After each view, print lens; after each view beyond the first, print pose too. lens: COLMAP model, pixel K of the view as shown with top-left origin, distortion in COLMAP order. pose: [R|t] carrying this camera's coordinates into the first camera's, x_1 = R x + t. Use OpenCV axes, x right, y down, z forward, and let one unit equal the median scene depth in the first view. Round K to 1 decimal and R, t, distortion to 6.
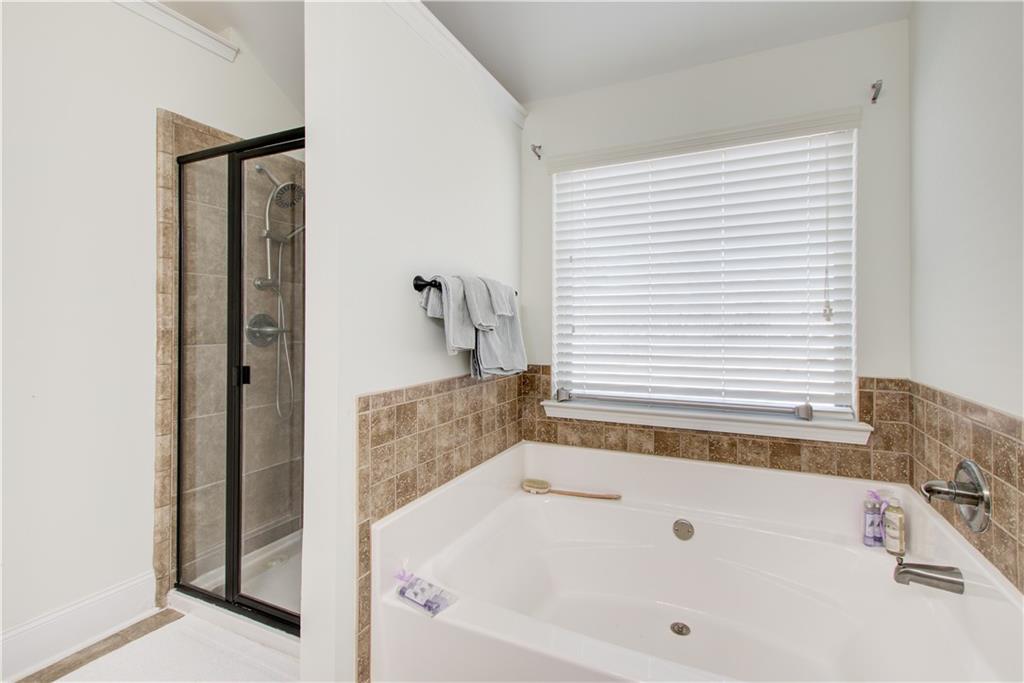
lens RADIAL K [[458.4, 0, 518.7], [0, 458.4, 314.5], [0, 0, 1]] dist [0.004907, 0.001802]
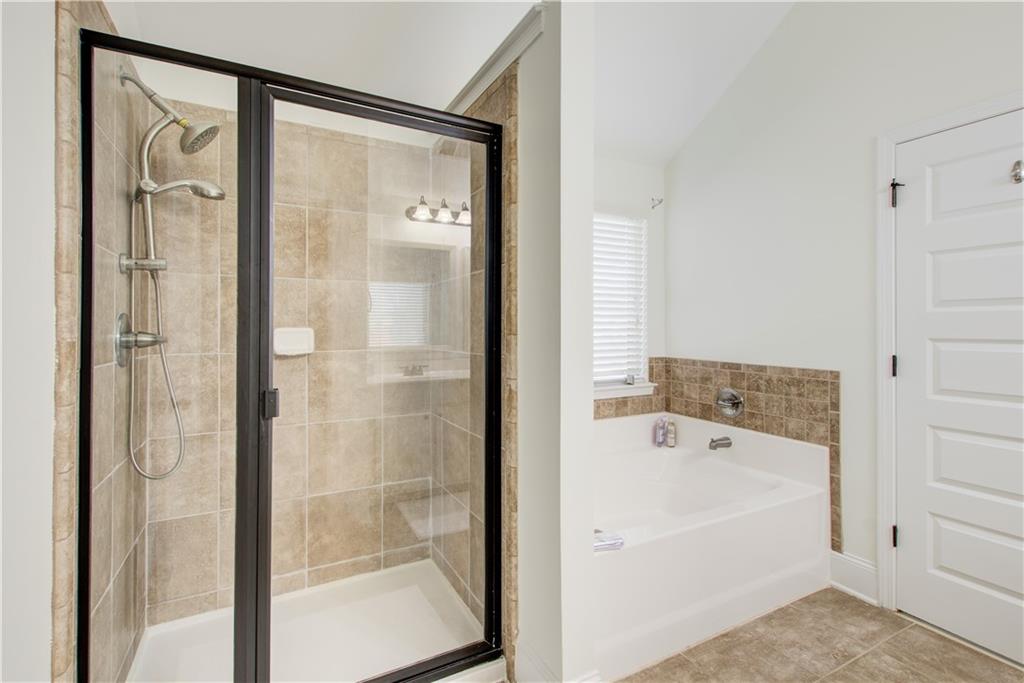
lens RADIAL K [[458.4, 0, 490.8], [0, 458.4, 319.6], [0, 0, 1]] dist [0.004907, 0.001802]
pose [[0.637177, 0.013844, 0.770593, -1.039912], [-0.009490, 0.999904, -0.010117, 0.010477], [-0.770659, -0.000867, 0.637247, 0.323903]]
